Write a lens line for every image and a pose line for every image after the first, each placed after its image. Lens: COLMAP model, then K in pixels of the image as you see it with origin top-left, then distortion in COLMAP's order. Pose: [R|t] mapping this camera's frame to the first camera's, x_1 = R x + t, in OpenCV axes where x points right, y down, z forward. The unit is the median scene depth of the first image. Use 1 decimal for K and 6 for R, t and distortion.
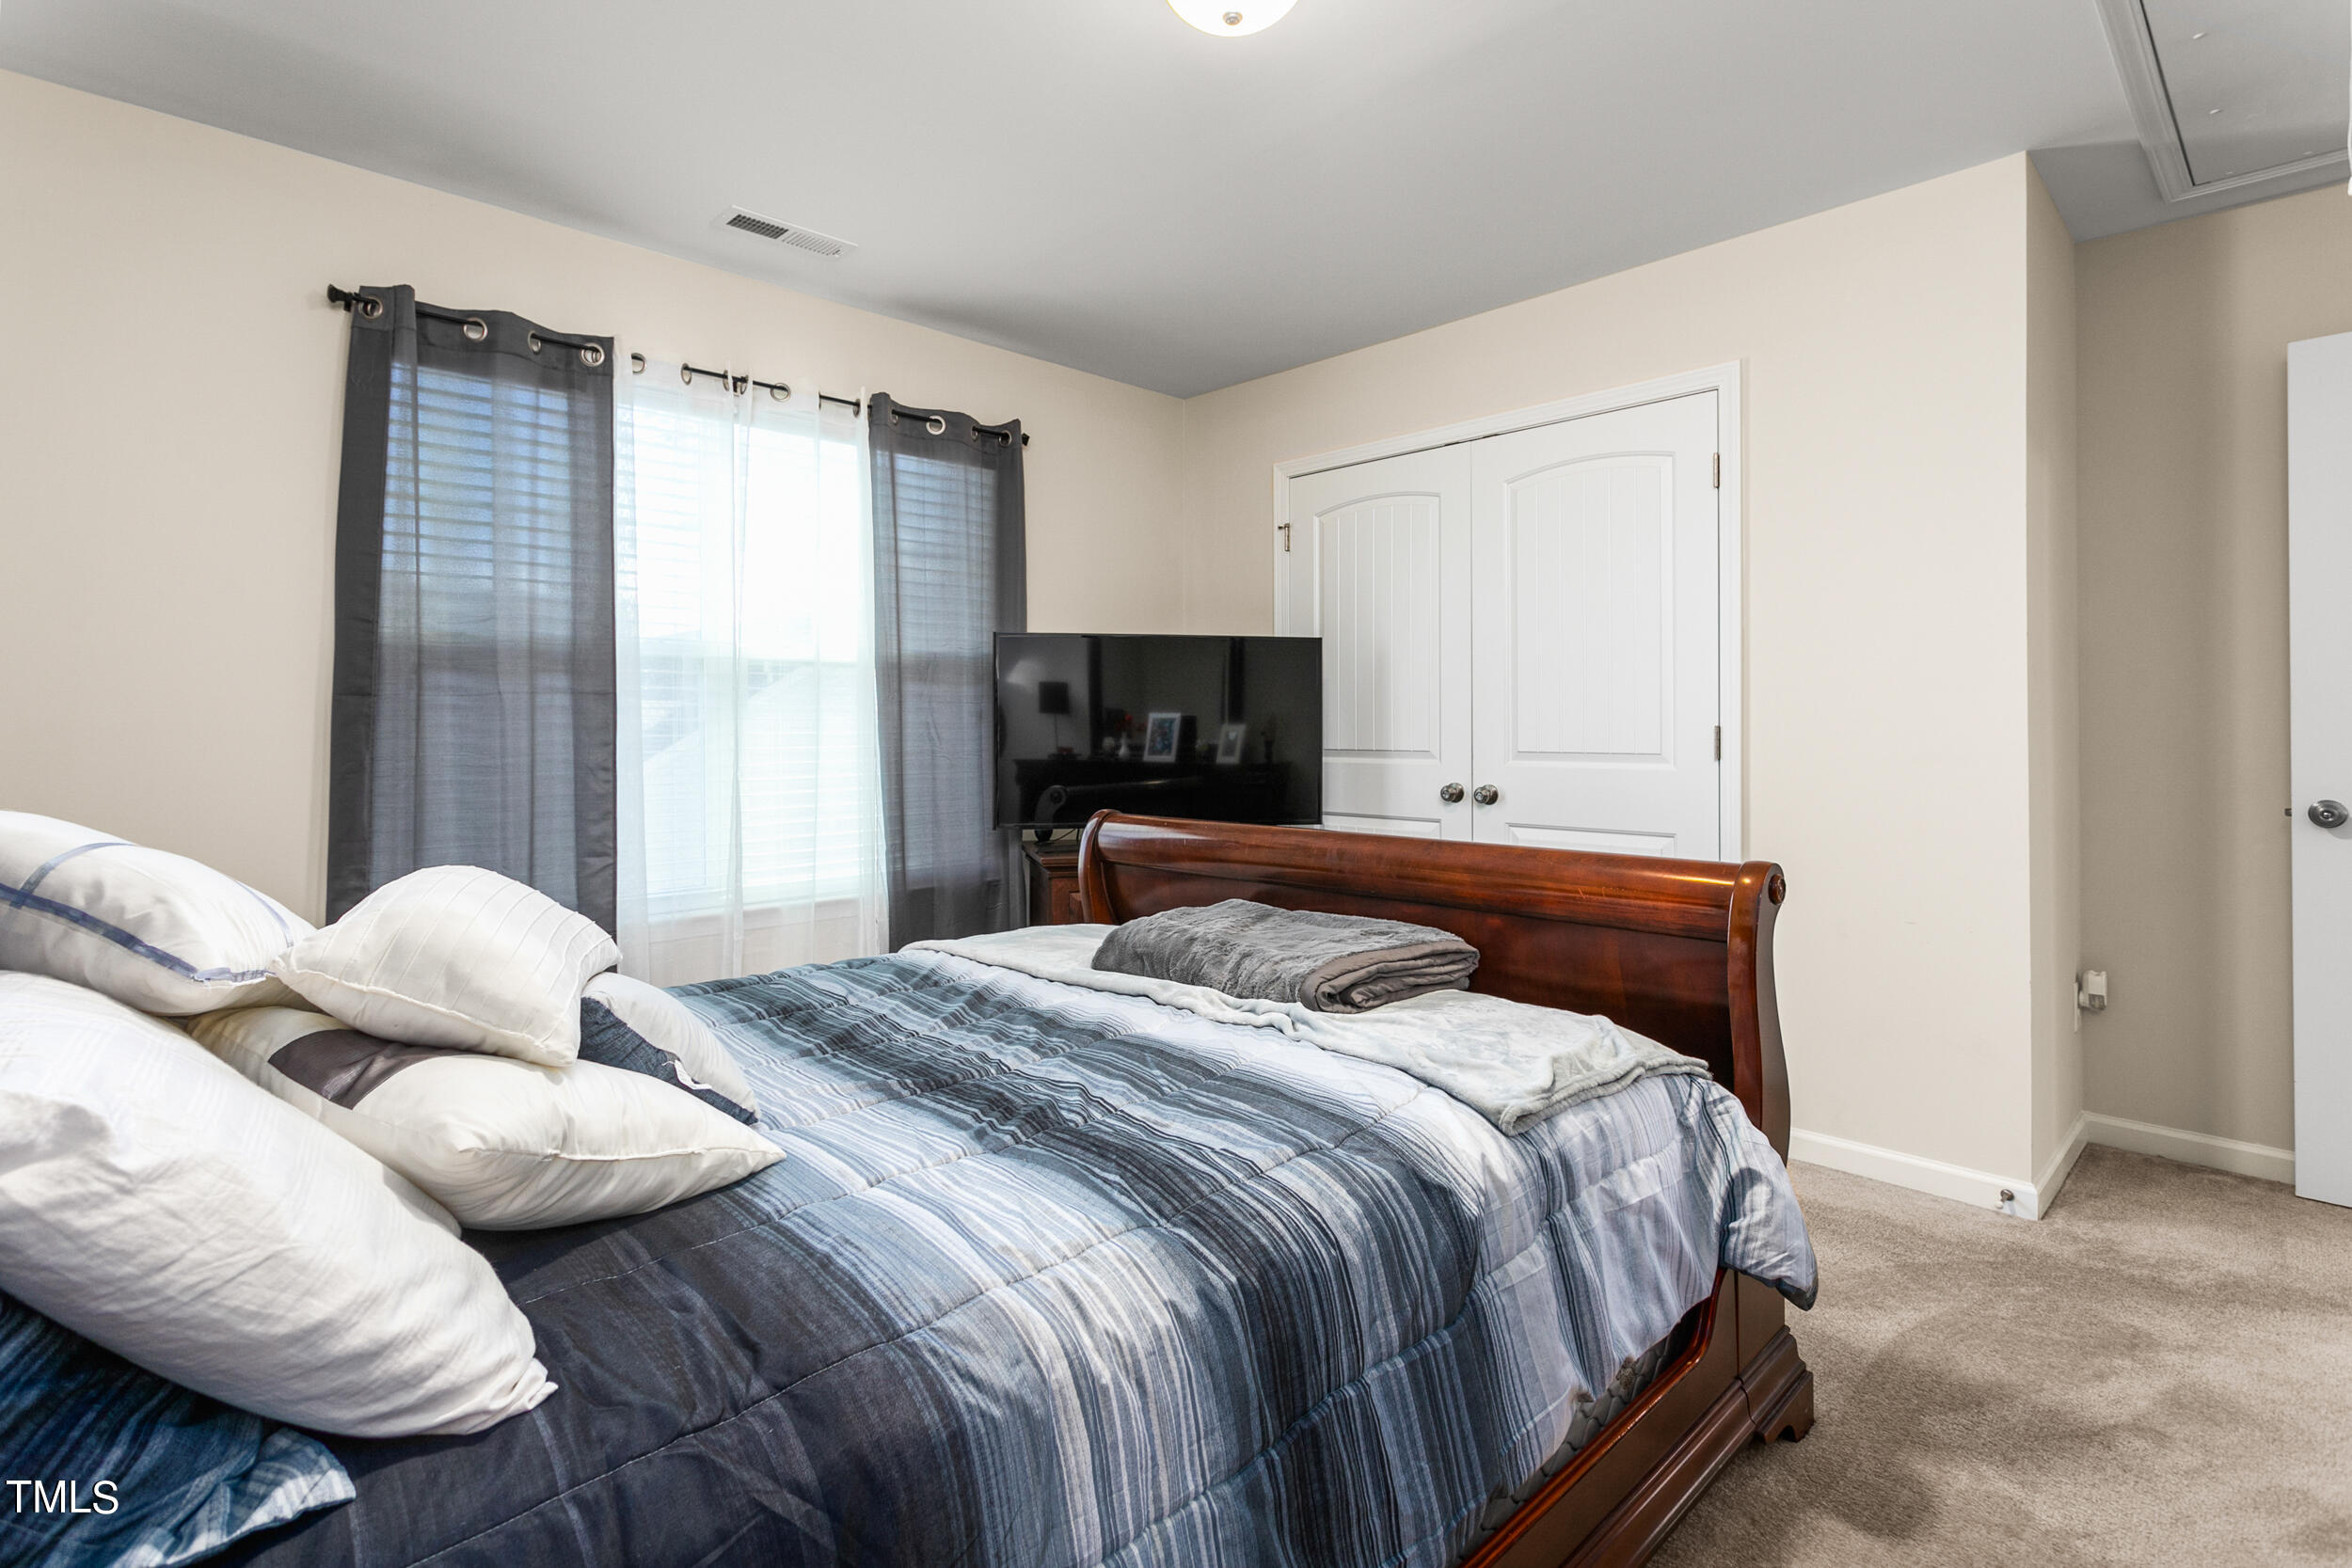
lens RADIAL K [[1147.5, 0, 1176.0], [0, 1147.5, 784.0], [0, 0, 1]] dist [-0.000867, -0.000292]
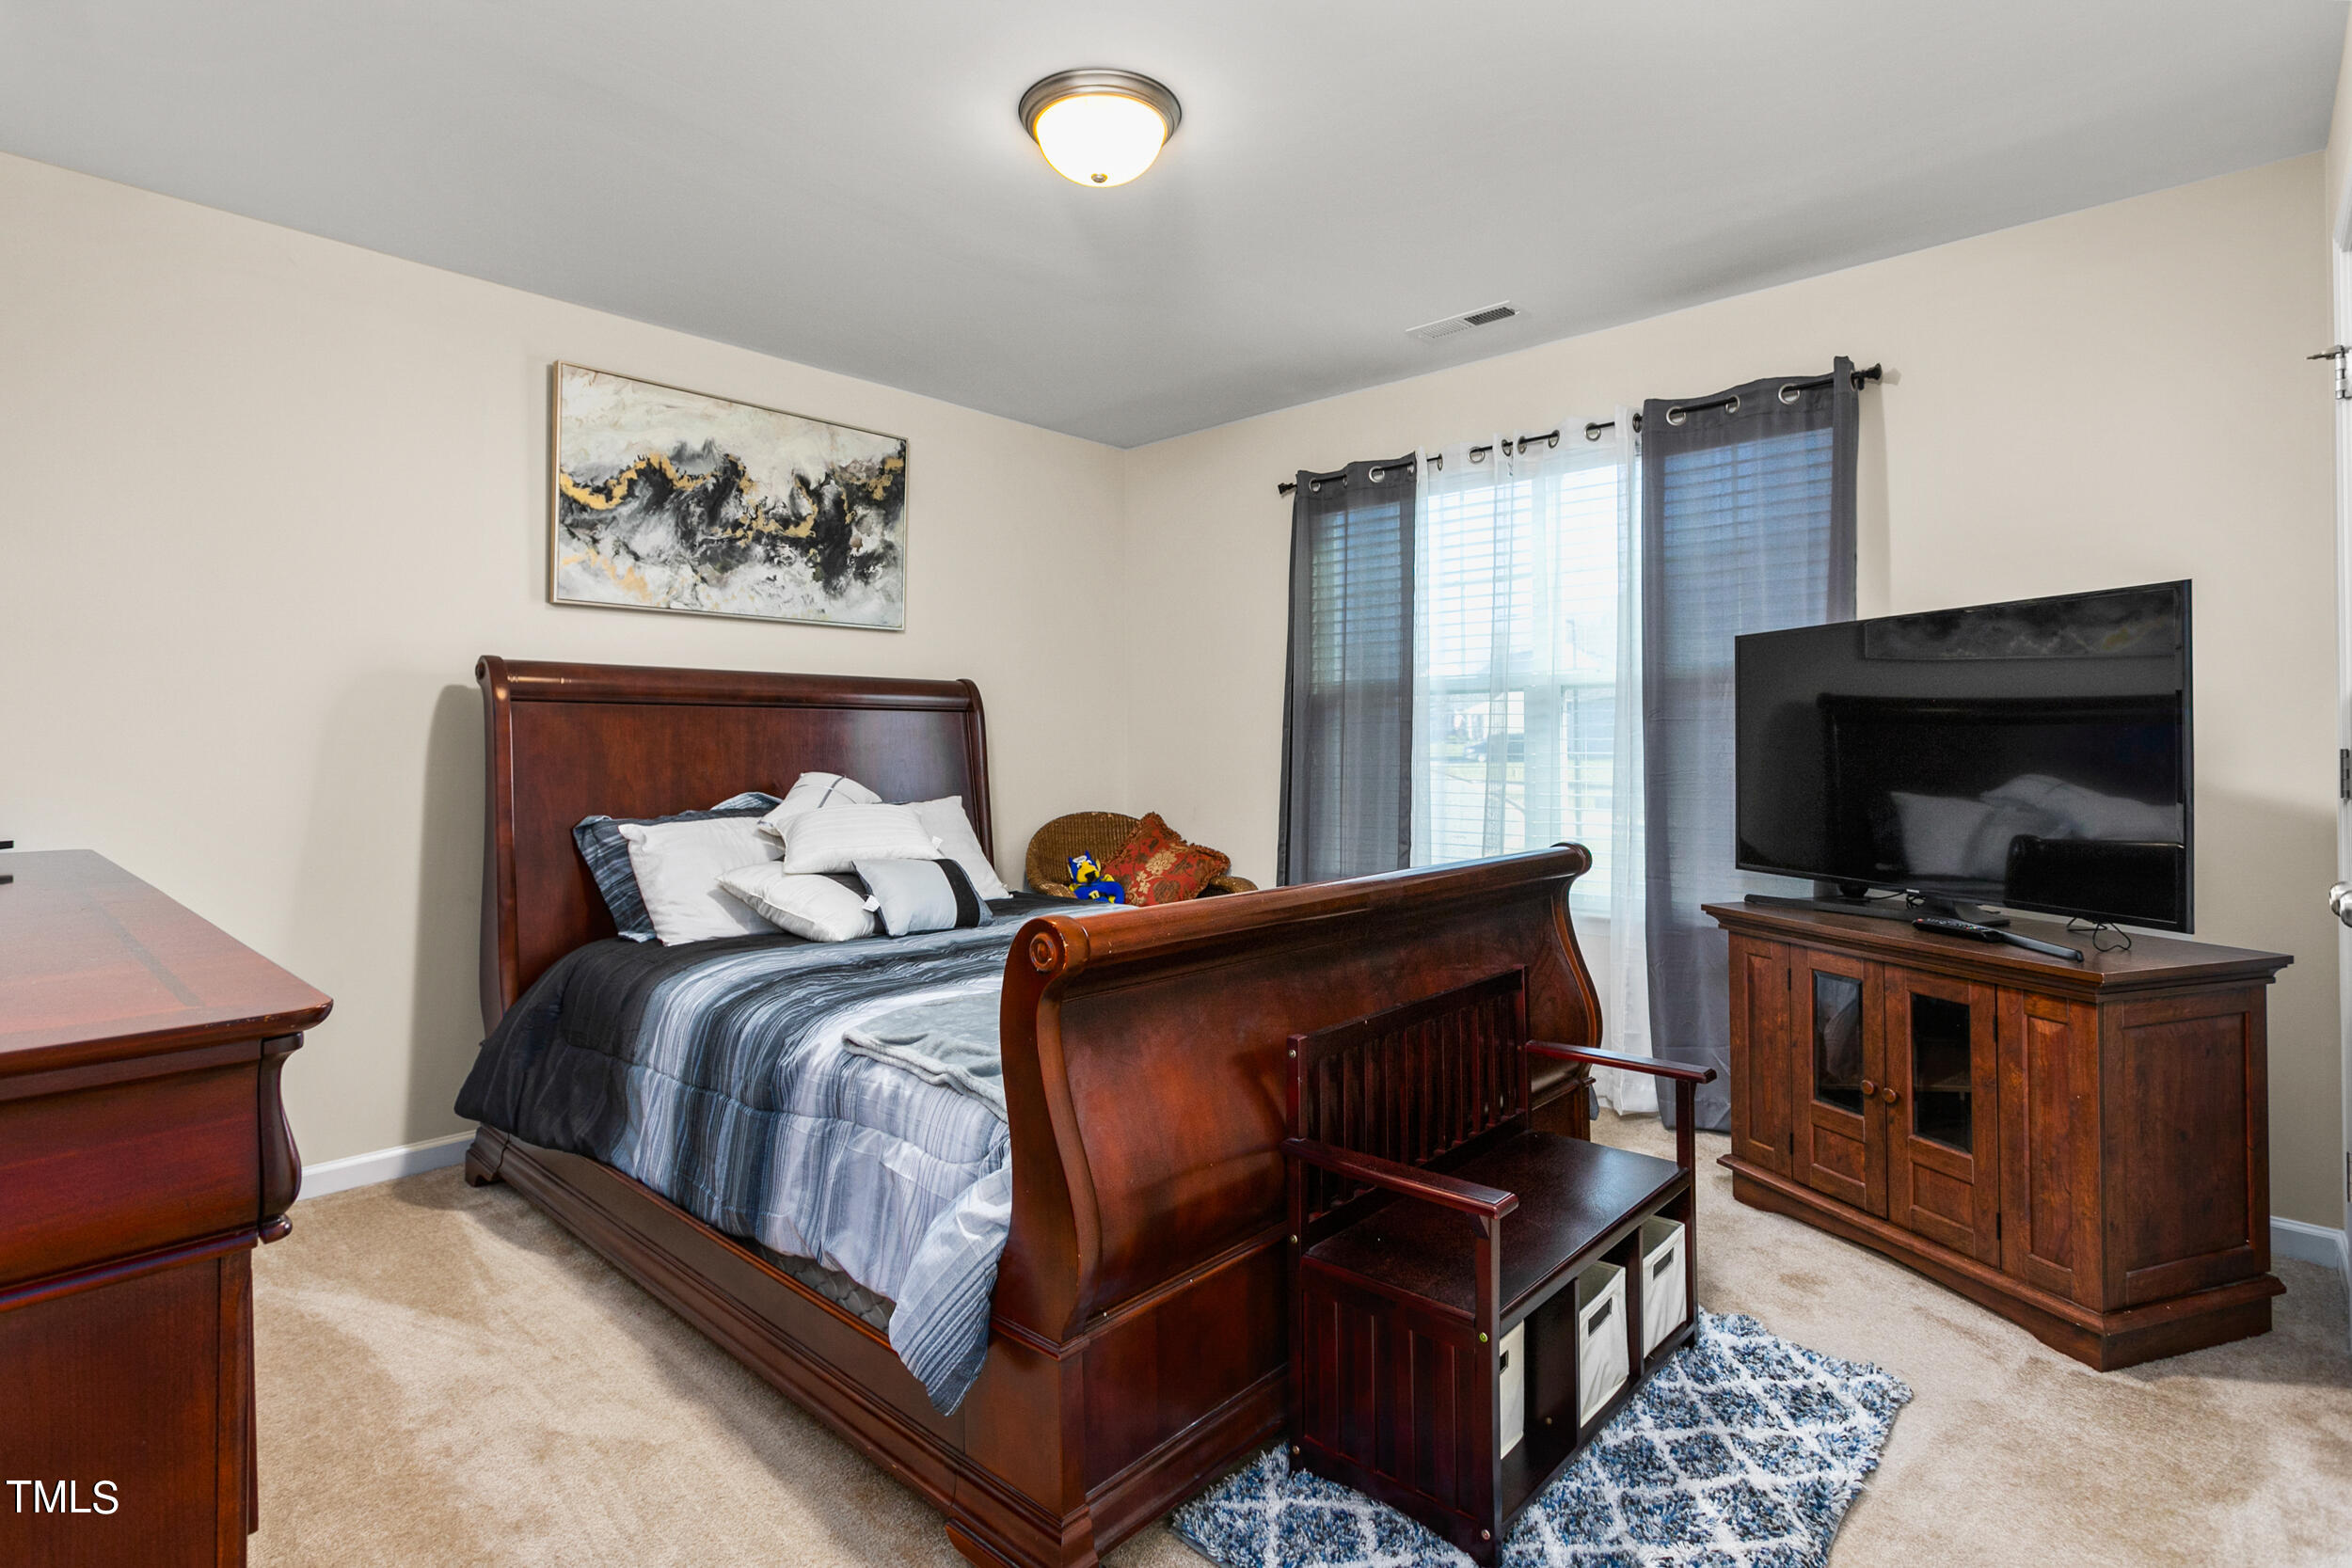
lens RADIAL K [[1147.5, 0, 1176.0], [0, 1147.5, 784.0], [0, 0, 1]] dist [-0.000867, -0.000292]
pose [[0.051689, 0.027173, -0.998293, 0.799376], [-0.066778, 0.997486, 0.023694, -0.018272], [0.996428, 0.065440, 0.053373, 0.653941]]
